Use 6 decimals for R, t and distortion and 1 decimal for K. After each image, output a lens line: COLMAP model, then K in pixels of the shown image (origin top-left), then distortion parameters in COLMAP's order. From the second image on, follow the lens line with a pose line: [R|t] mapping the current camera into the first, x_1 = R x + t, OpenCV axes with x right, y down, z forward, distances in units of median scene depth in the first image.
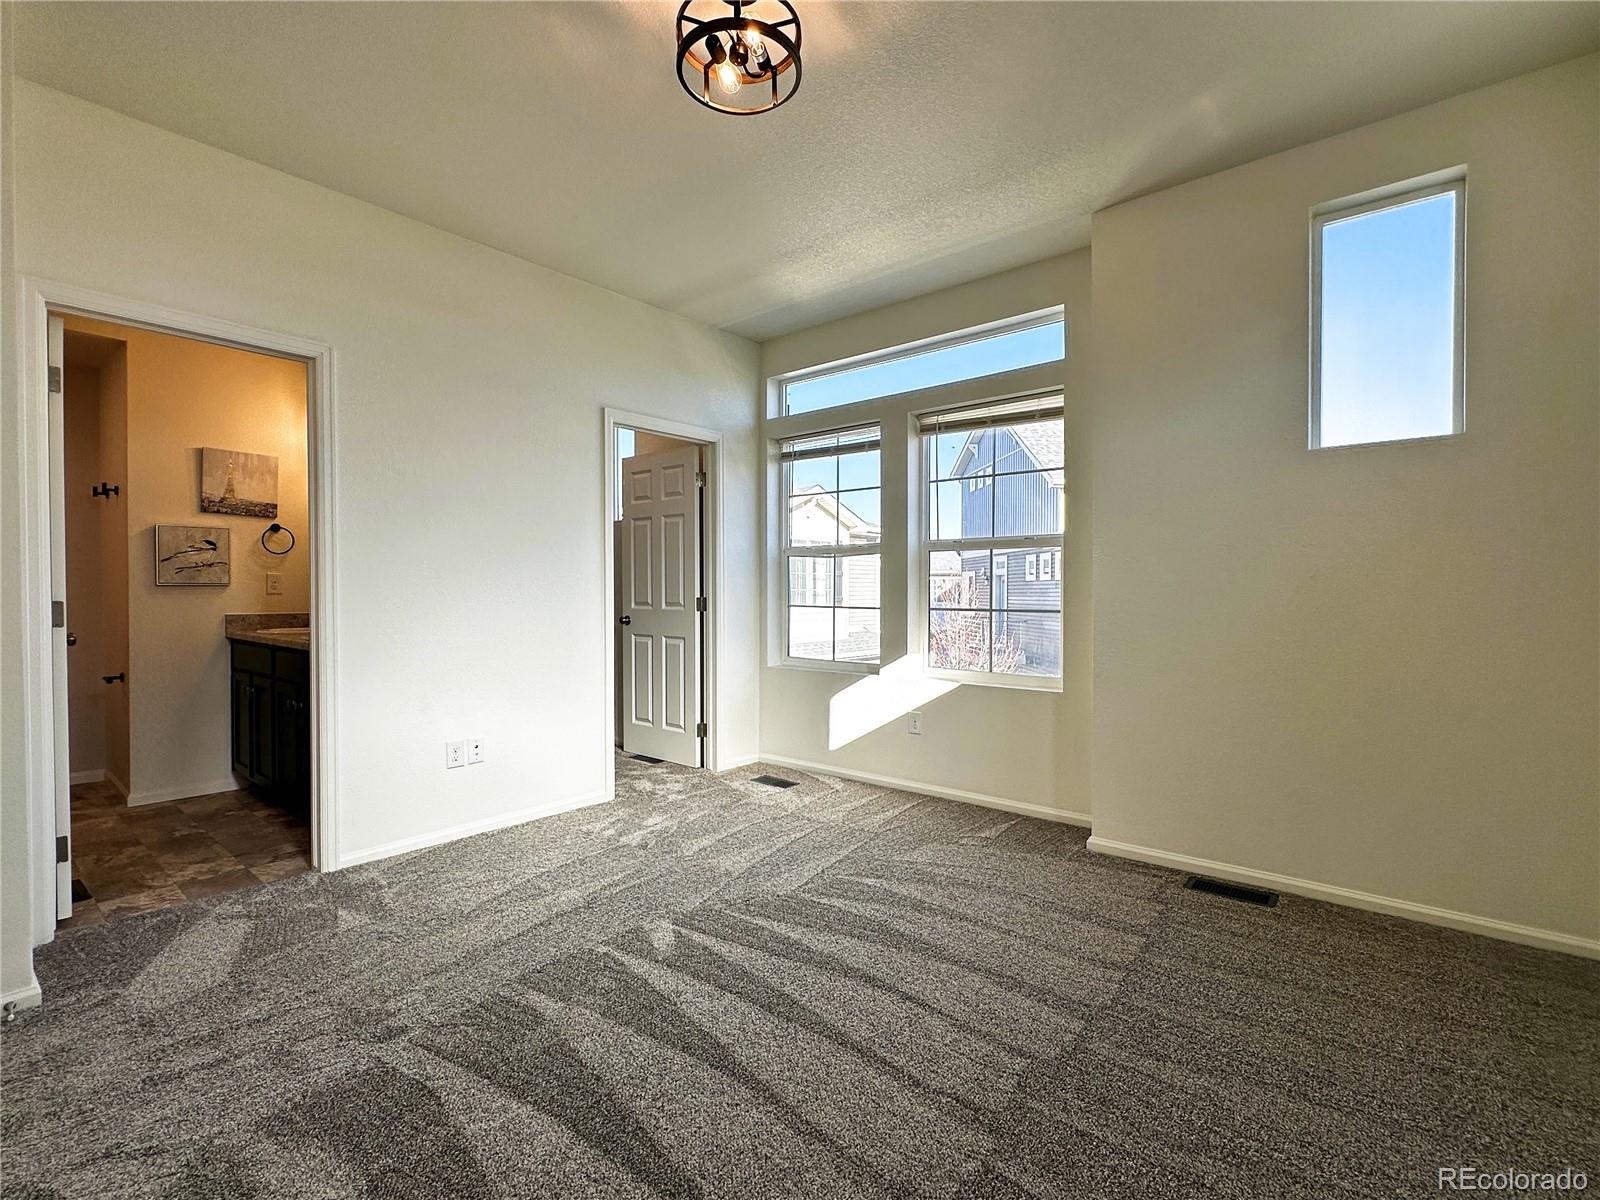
lens RADIAL K [[756.4, 0, 800.0], [0, 756.4, 600.0], [0, 0, 1]] dist [0.000499, 0.000143]
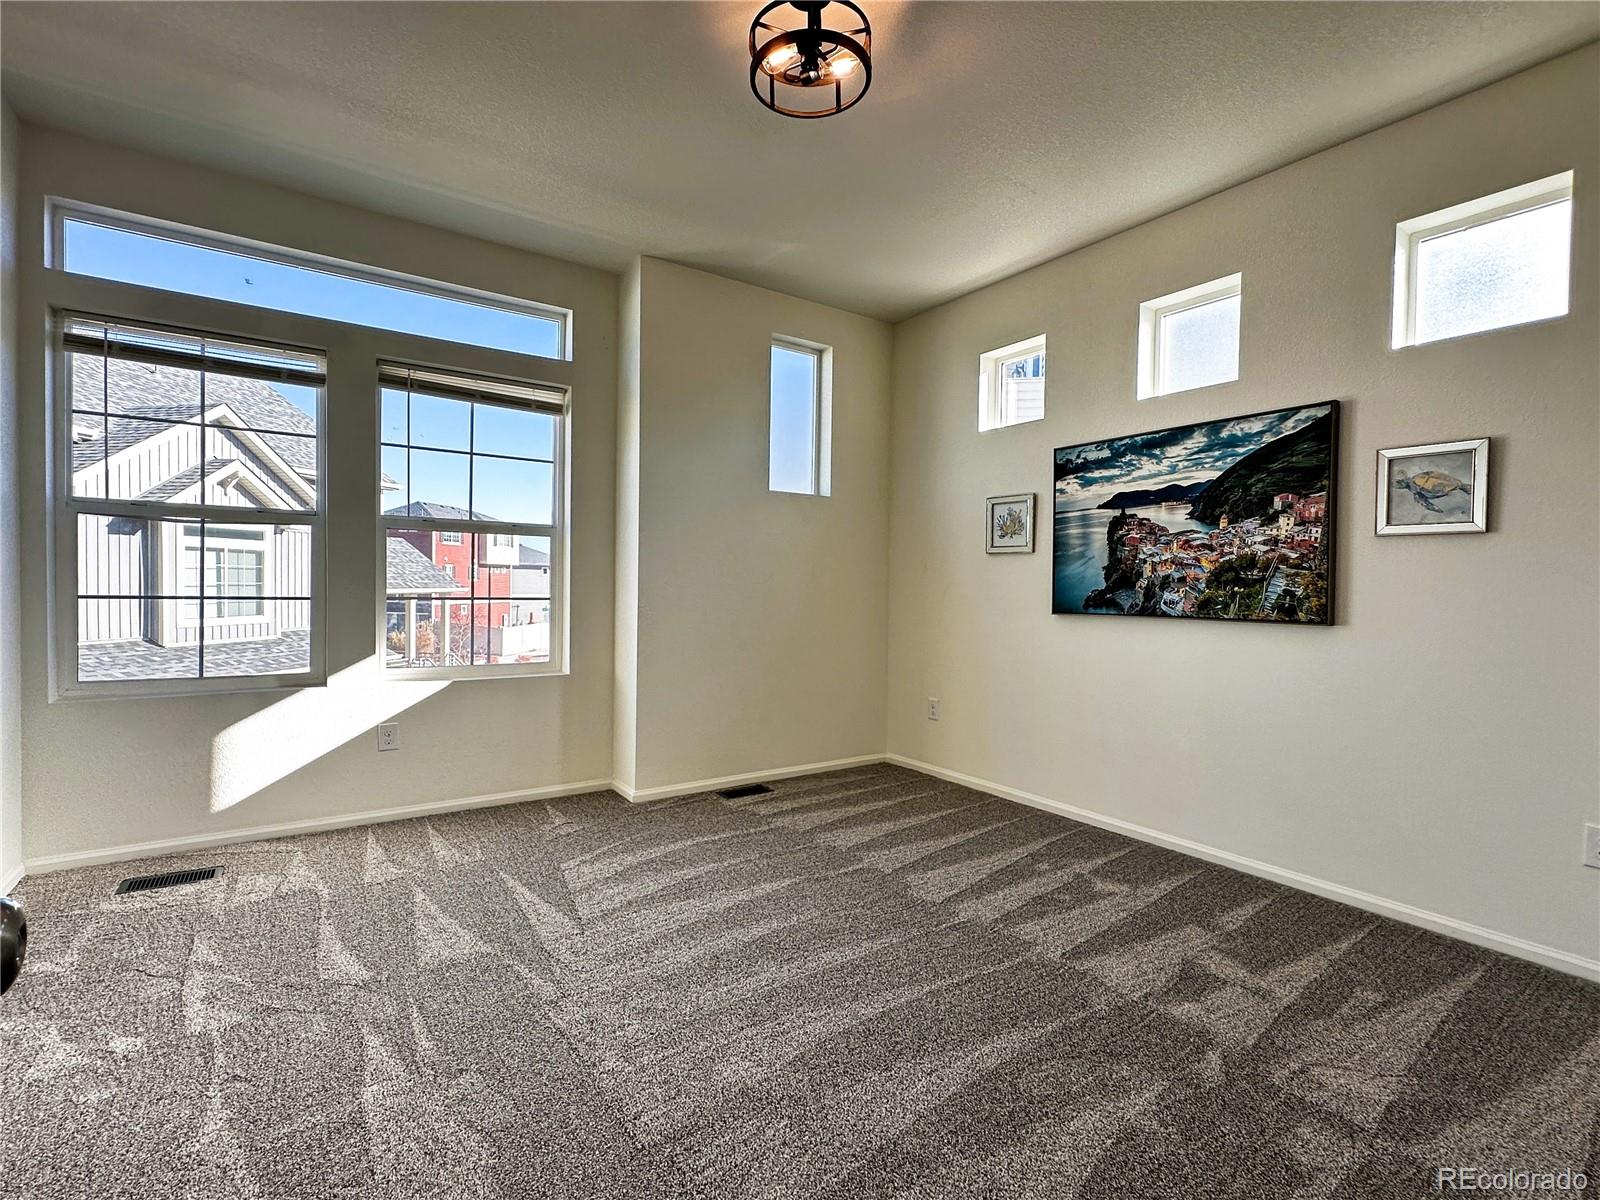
lens RADIAL K [[742.3, 0, 795.5], [0, 742.3, 601.1], [0, 0, 1]] dist [-0.014010, 0.000632]
pose [[0.254454, -0.013955, 0.966984, -0.525411], [0.000453, 0.999897, 0.014310, 0.003859], [-0.967085, -0.003203, 0.254435, 0.383826]]
